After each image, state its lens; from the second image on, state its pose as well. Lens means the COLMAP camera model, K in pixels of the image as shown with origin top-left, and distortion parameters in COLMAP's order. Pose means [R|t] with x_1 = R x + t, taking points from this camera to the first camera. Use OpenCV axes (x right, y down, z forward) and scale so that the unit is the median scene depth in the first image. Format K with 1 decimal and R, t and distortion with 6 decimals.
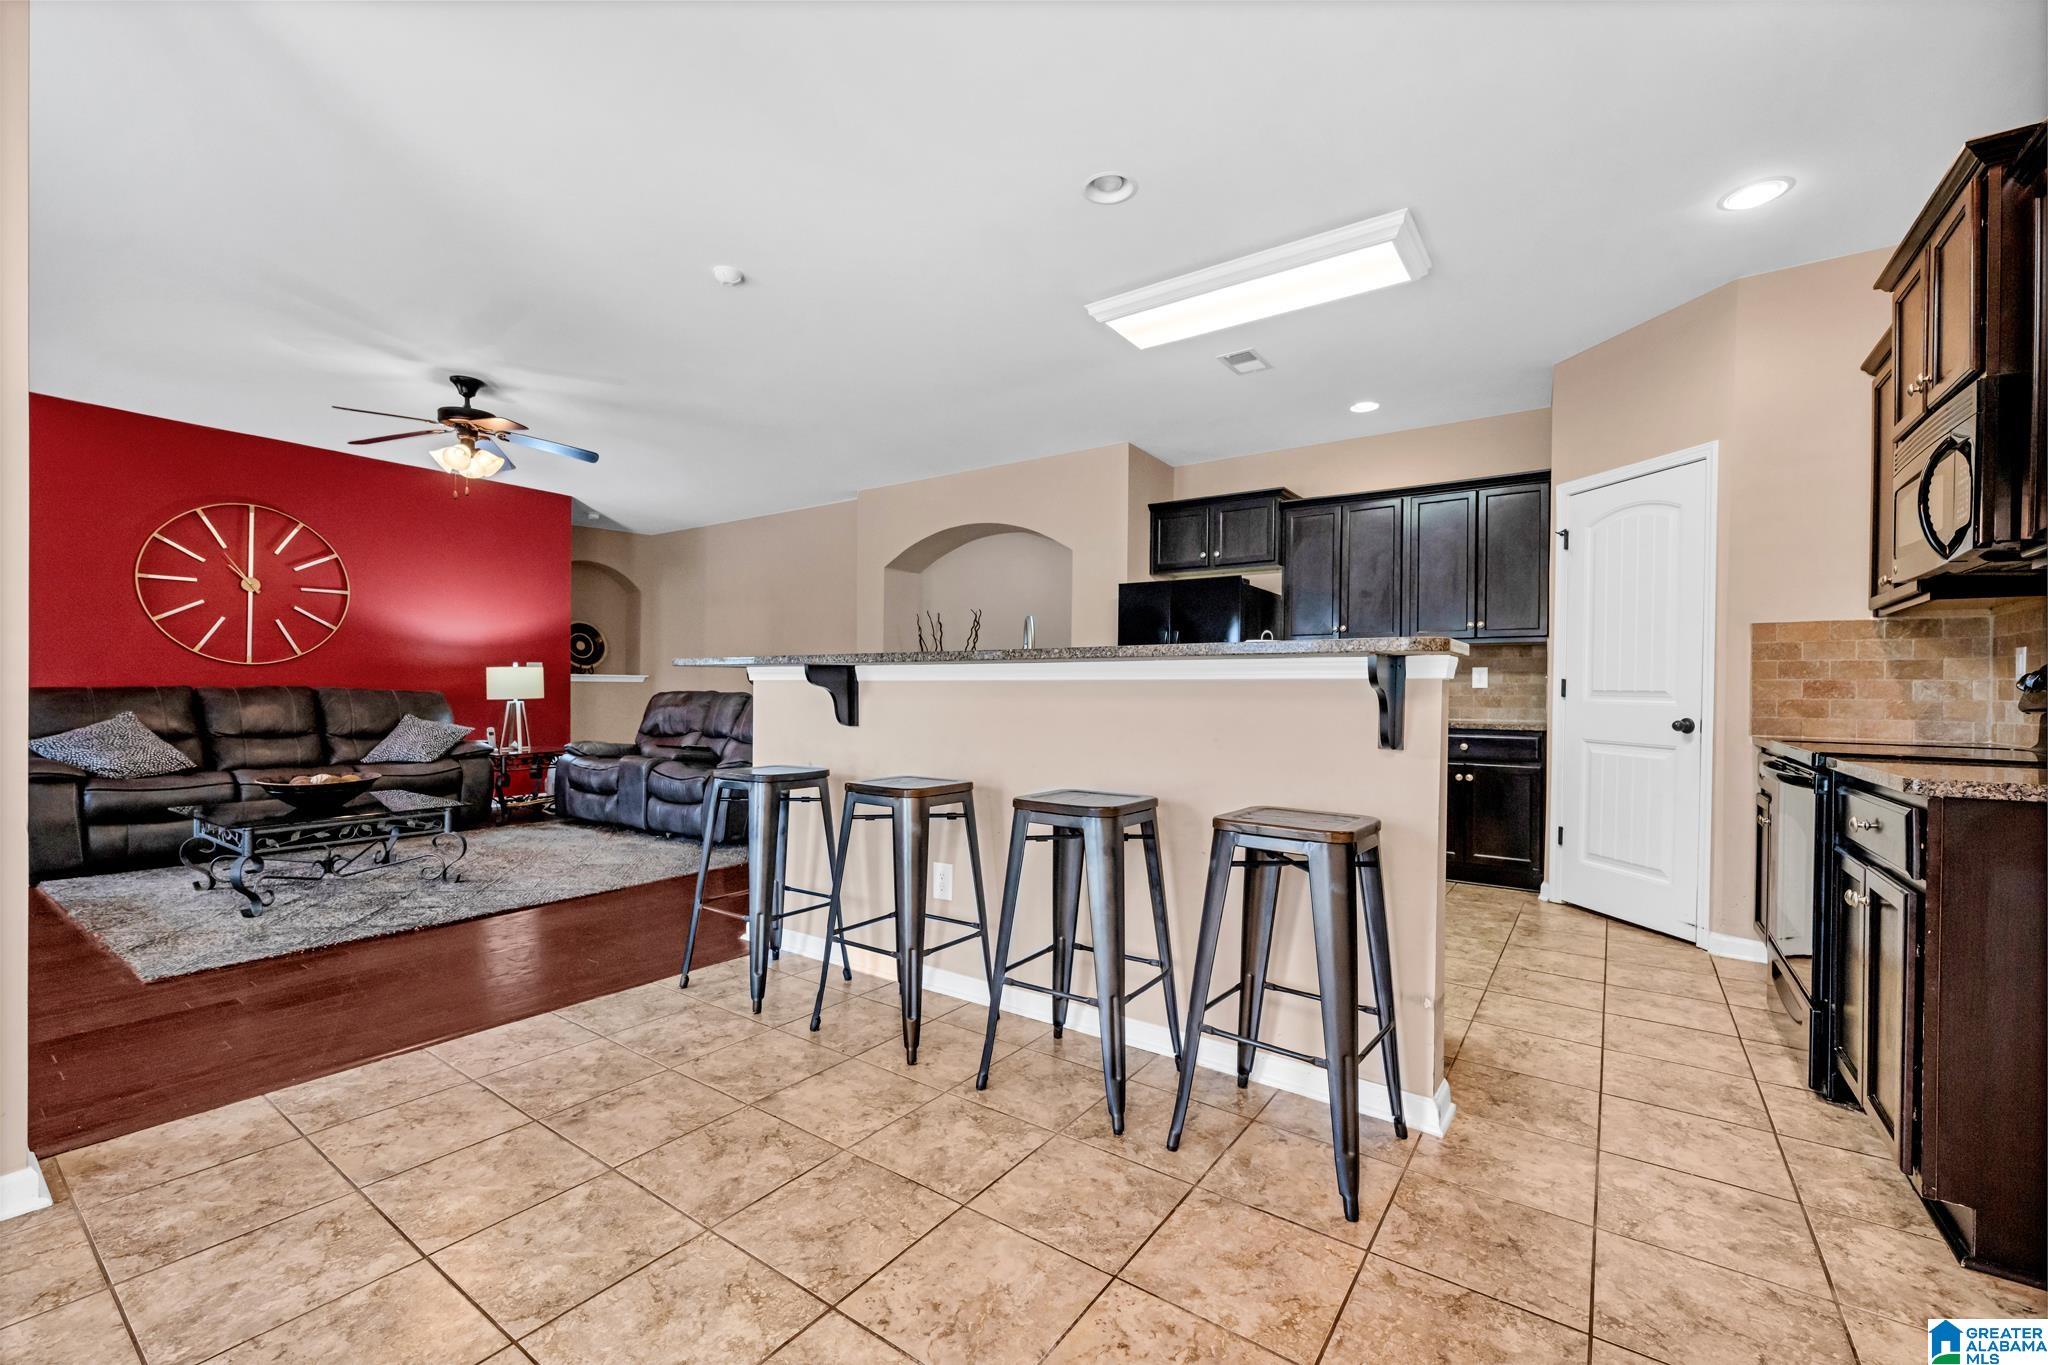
lens RADIAL K [[839.5, 0, 1024.9], [0, 839.5, 692.1], [0, 0, 1]] dist [0.000044, 0.000037]
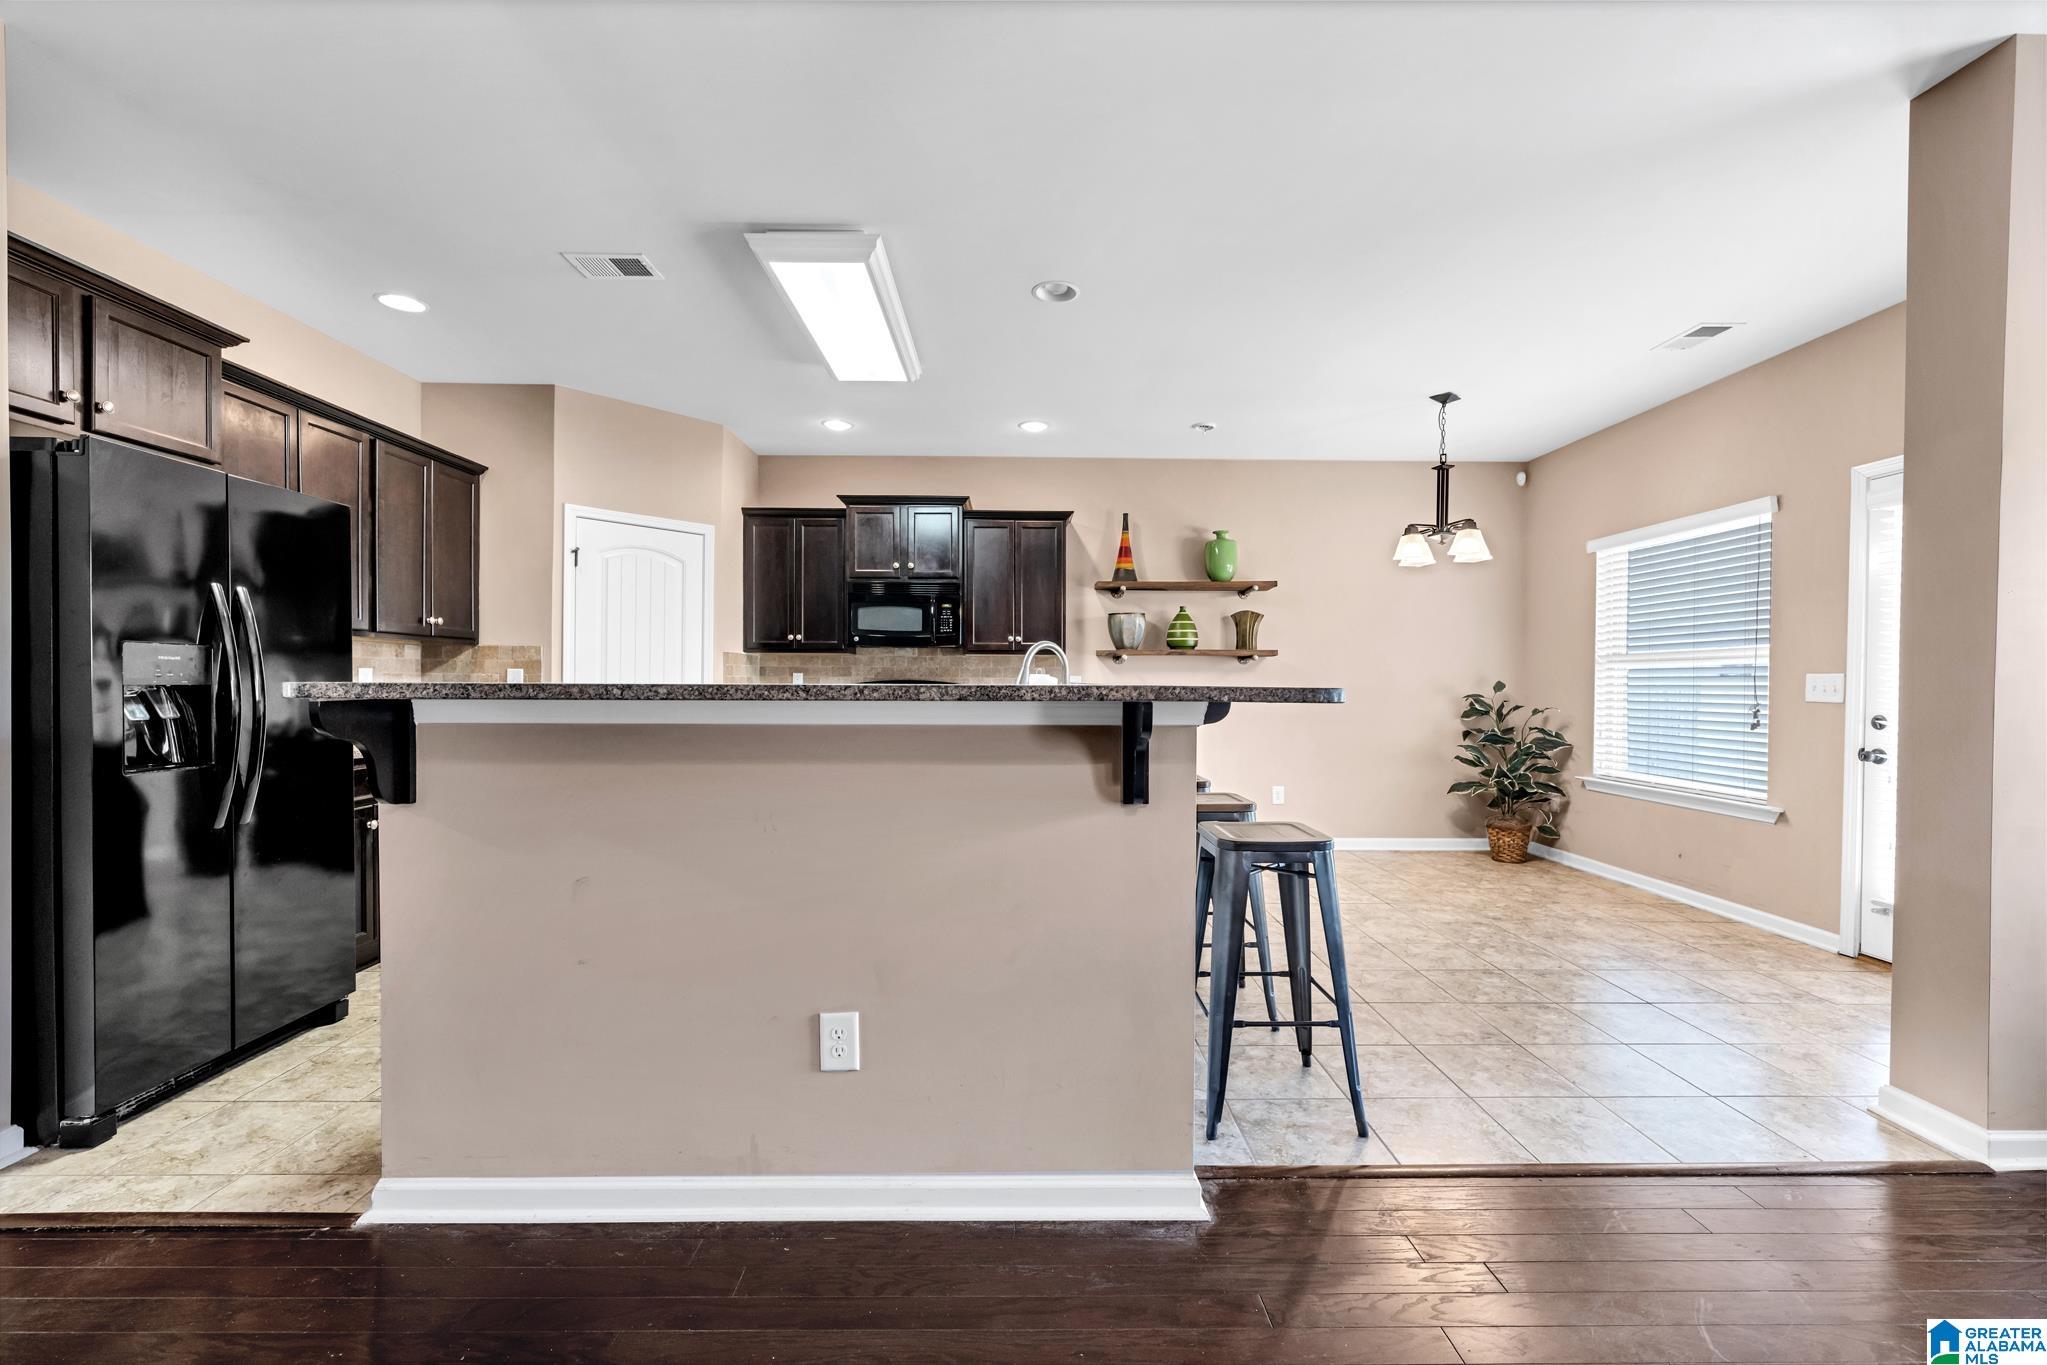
lens RADIAL K [[839.1, 0, 1024.4], [0, 839.1, 692.1], [0, 0, 1]] dist [0.000044, 0.000037]
pose [[-0.589623, -0.024984, 0.807292, -1.037890], [-0.011031, 0.999677, 0.022881, -0.070991], [-0.807603, 0.004585, -0.589709, 2.124455]]
